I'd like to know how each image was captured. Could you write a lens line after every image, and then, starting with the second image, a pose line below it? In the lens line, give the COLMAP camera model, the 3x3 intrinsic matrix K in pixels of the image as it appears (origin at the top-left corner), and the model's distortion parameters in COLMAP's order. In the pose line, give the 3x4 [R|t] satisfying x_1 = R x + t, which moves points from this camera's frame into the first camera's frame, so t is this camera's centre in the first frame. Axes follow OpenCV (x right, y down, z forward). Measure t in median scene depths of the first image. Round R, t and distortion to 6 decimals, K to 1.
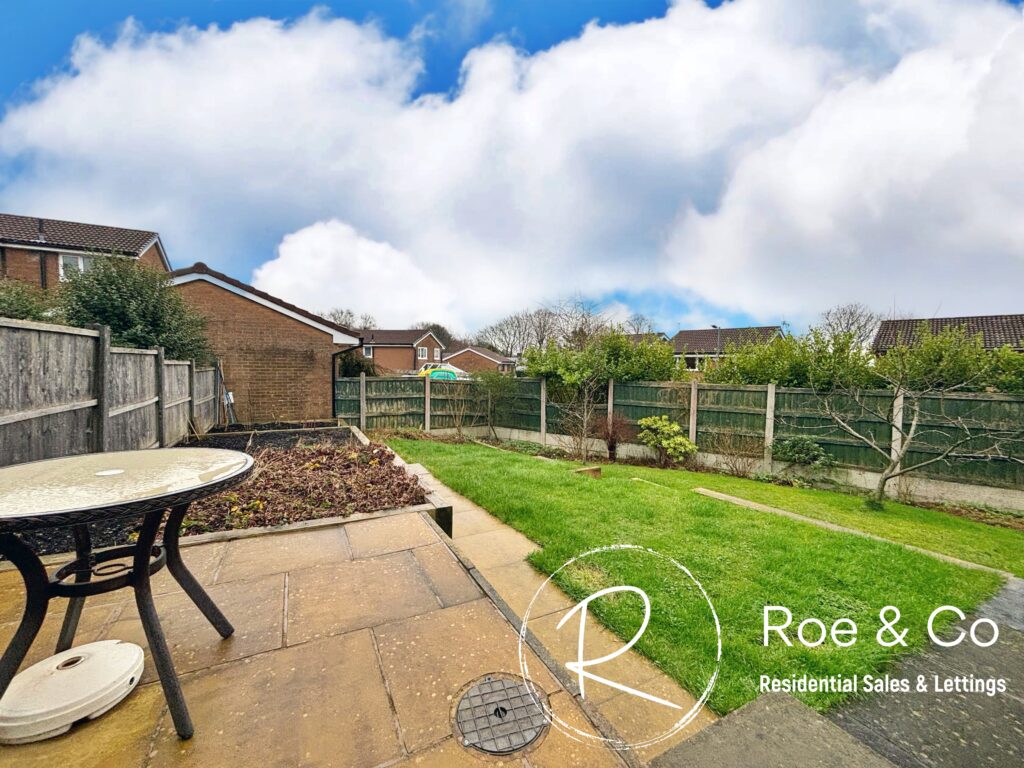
lens RADIAL K [[411.9, 0, 513.8], [0, 411.9, 379.6], [0, 0, 1]] dist [-0.003749, -0.000389]
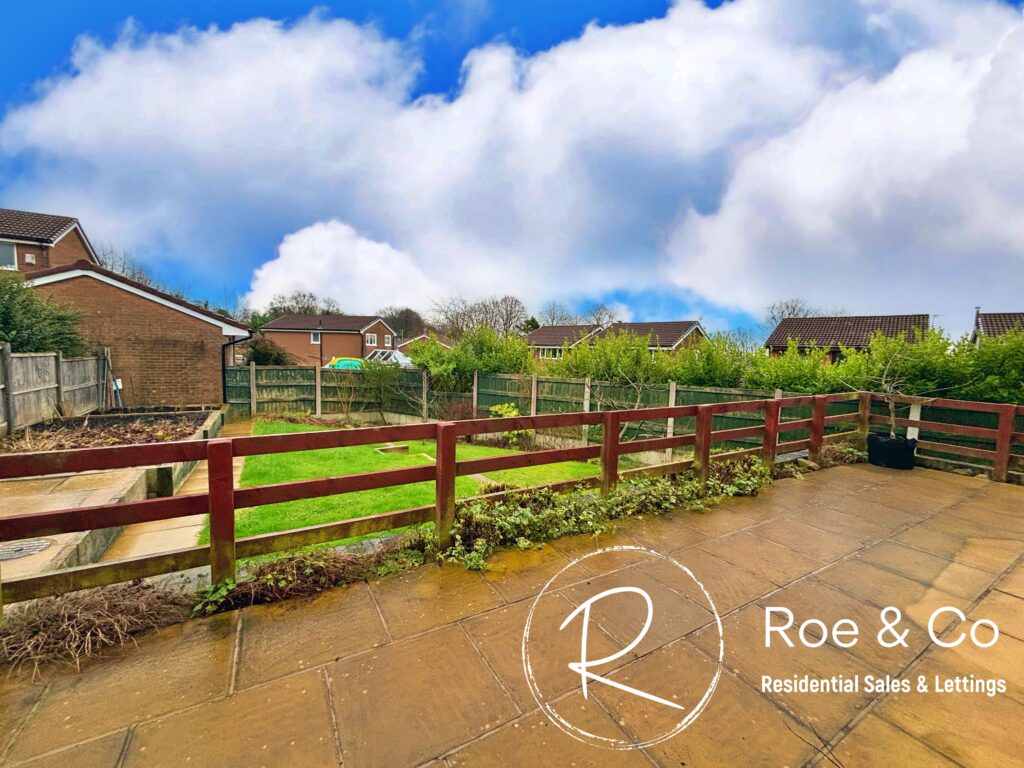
lens RADIAL K [[411.9, 0, 513.7], [0, 411.9, 380.8], [0, 0, 1]] dist [-0.003749, -0.000389]
pose [[0.998579, 0.011044, 0.052125, 0.268718], [-0.012958, 0.999249, 0.036520, -0.015869], [-0.051683, -0.037144, 0.997973, -0.129782]]
